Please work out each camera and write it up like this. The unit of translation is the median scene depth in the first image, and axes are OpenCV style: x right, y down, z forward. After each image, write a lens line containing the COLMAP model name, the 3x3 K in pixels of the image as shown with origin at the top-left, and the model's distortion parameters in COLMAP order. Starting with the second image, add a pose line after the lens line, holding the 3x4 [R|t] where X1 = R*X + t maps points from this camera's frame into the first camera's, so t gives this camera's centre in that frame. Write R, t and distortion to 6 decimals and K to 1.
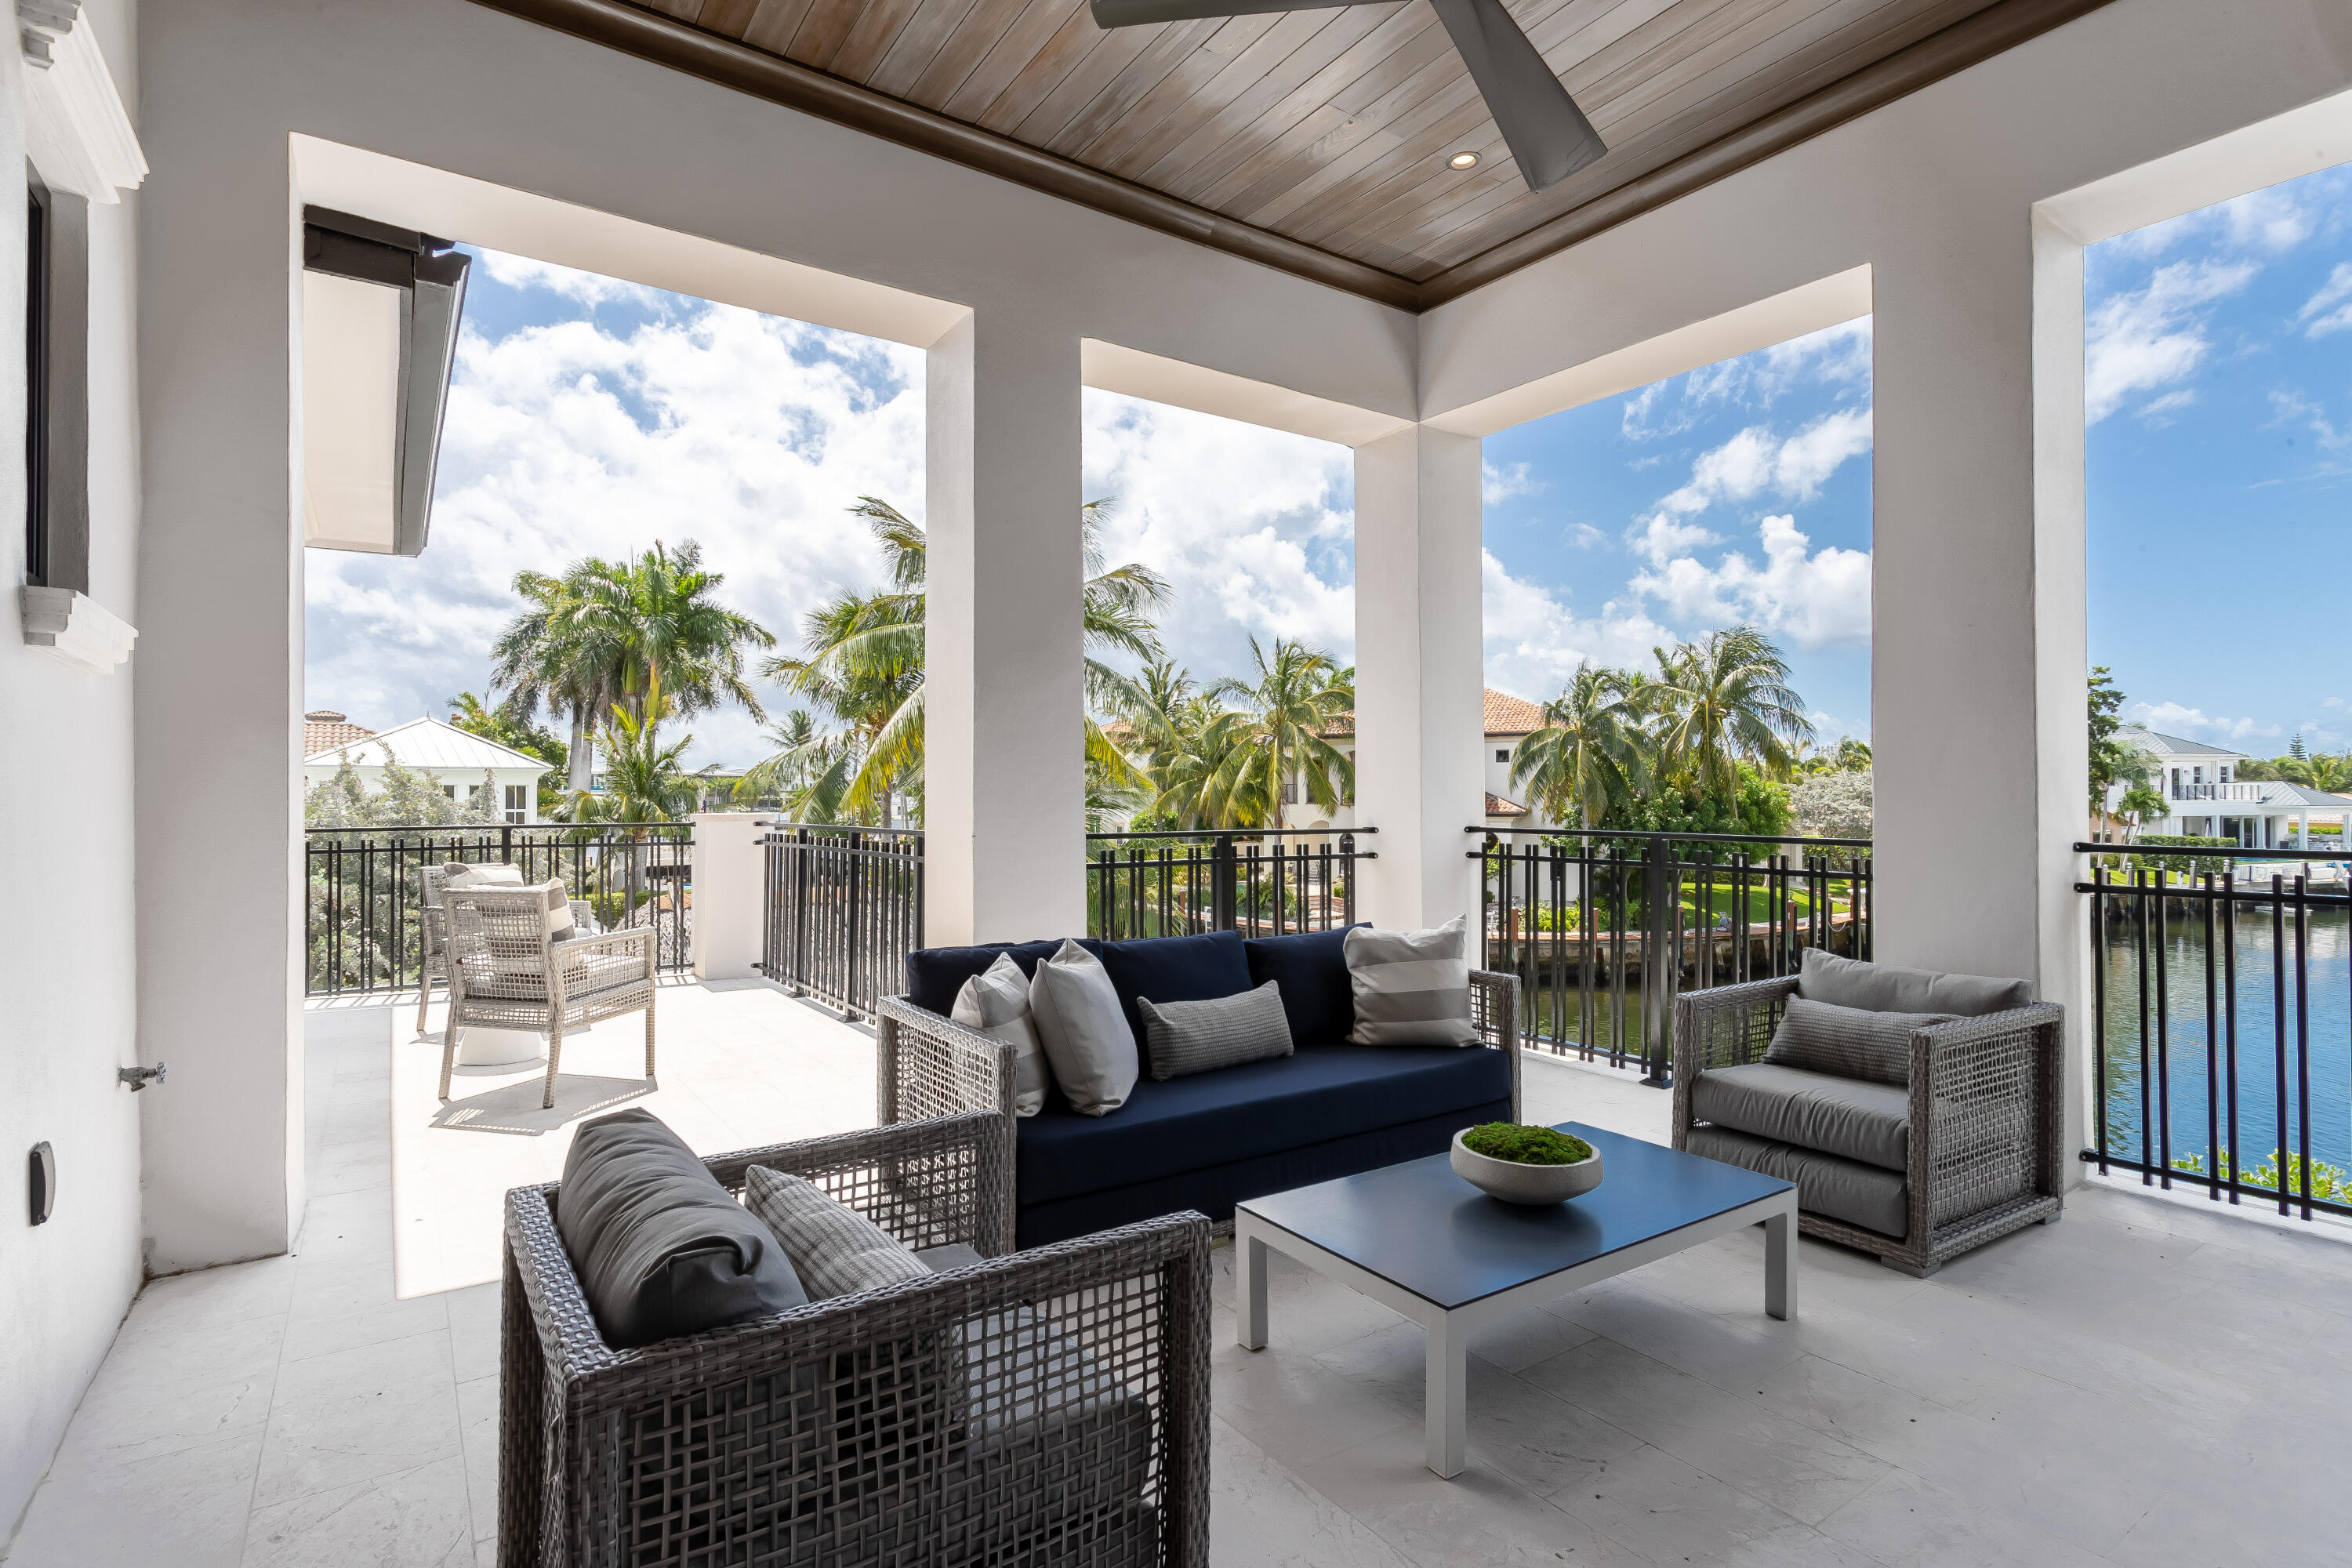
lens RADIAL K [[1138.6, 0, 1179.4], [0, 1138.6, 798.5], [0, 0, 1]] dist [0.003454, 0.000615]
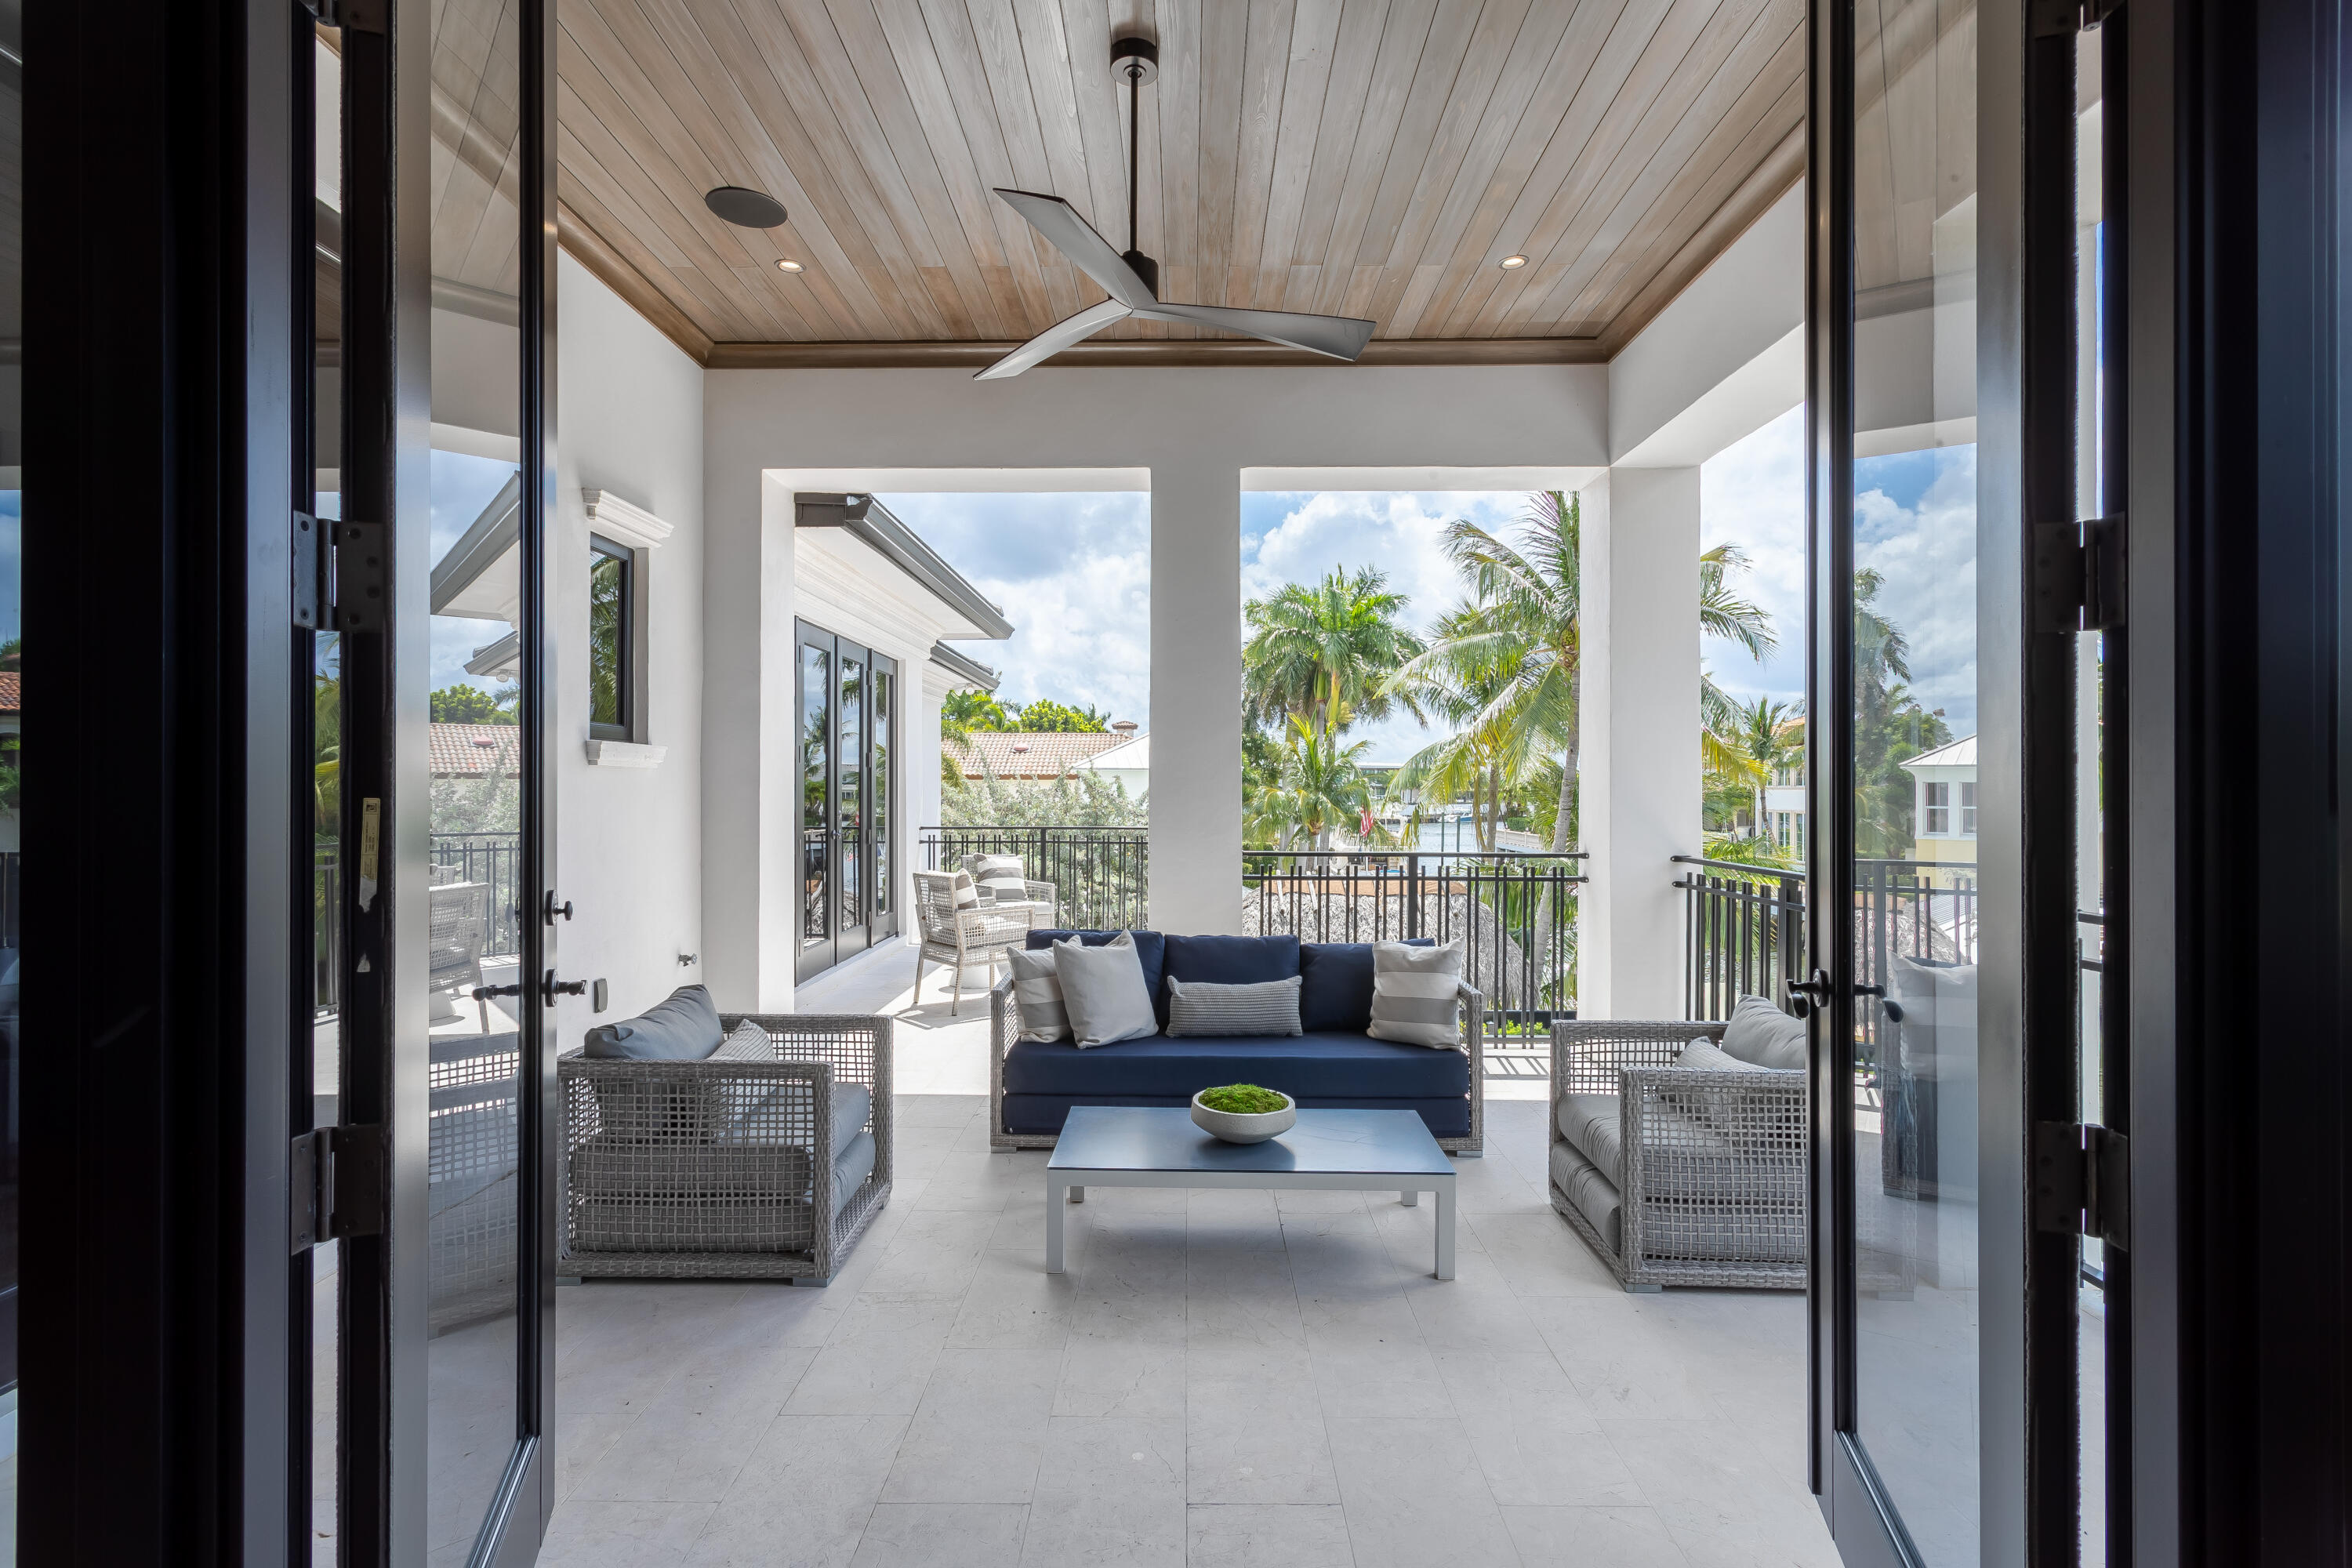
lens RADIAL K [[1138.6, 0, 1178.2], [0, 1138.6, 795.4], [0, 0, 1]] dist [0.003454, 0.000615]
pose [[0.815661, 0.007488, -0.578481, 0.696436], [-0.004940, 0.999970, 0.005977, -0.048122], [0.578509, -0.002017, 0.815674, -0.110395]]
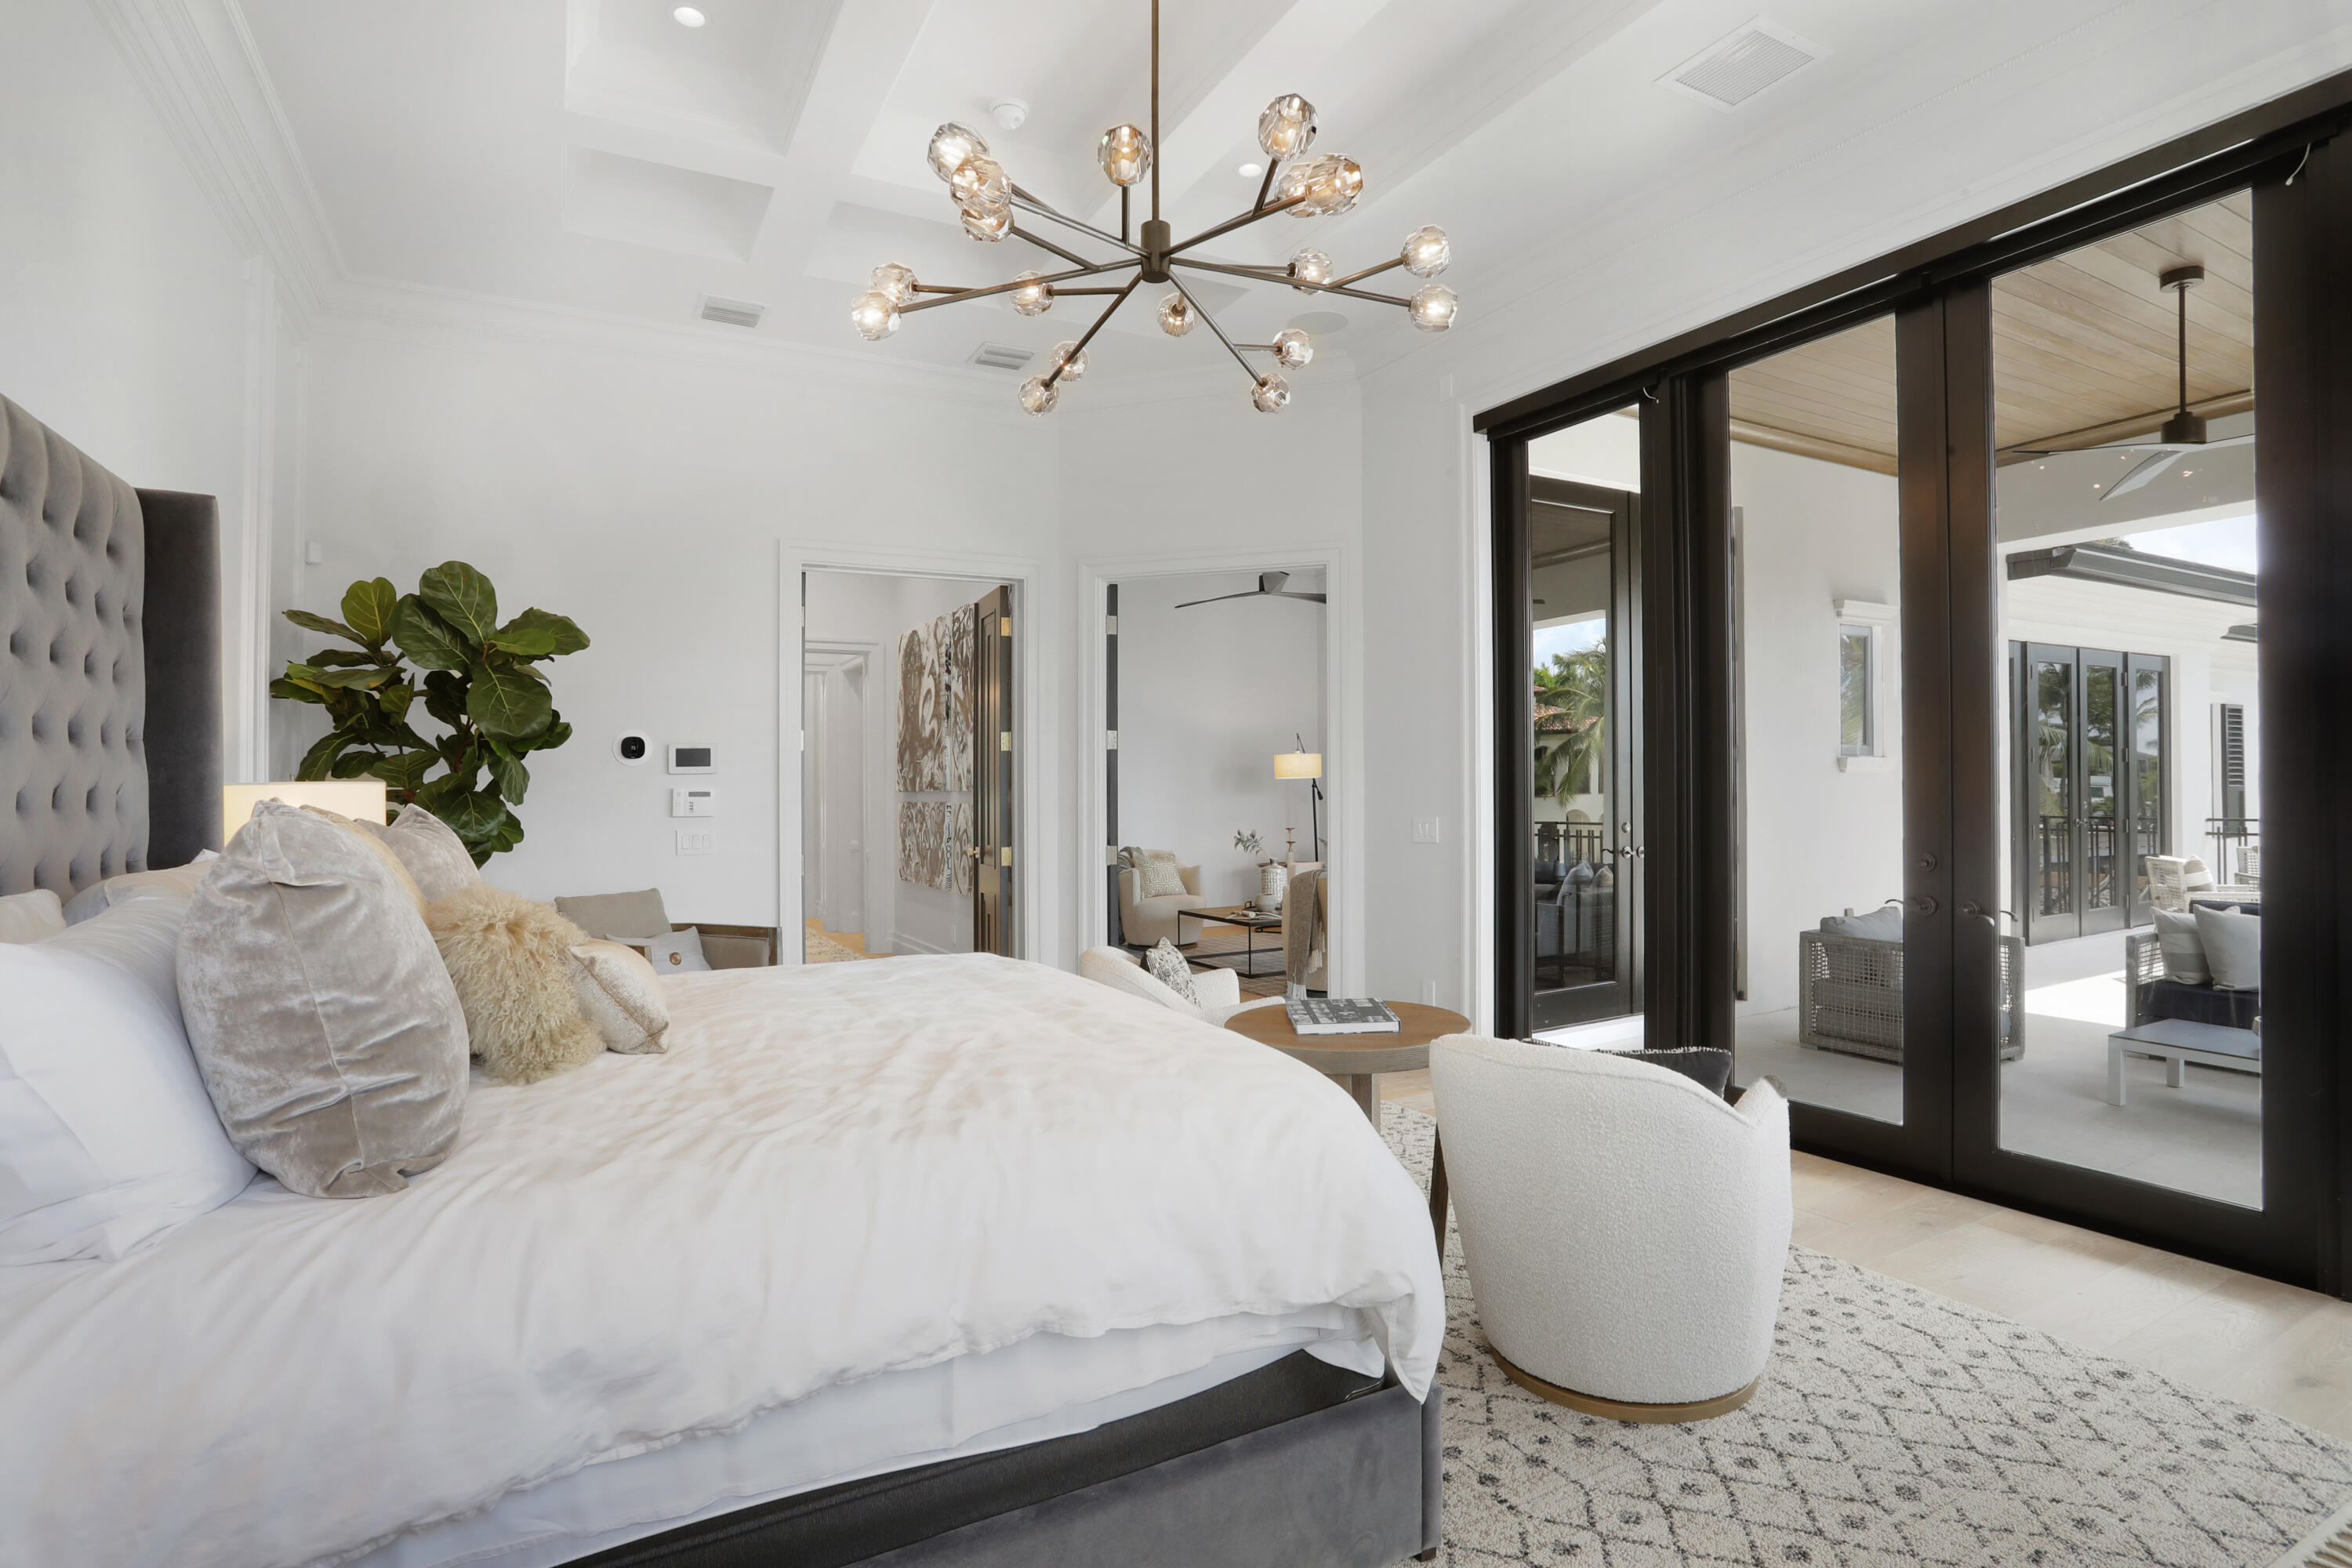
lens RADIAL K [[1138.6, 0, 1191.3], [0, 1138.6, 784.1], [0, 0, 1]] dist [0.003454, 0.000615]
pose [[-0.091194, 0.007483, -0.995805, 1.559927], [0.008378, 0.999942, 0.006747, -0.074334], [0.995798, -0.007728, -0.091252, -0.419936]]
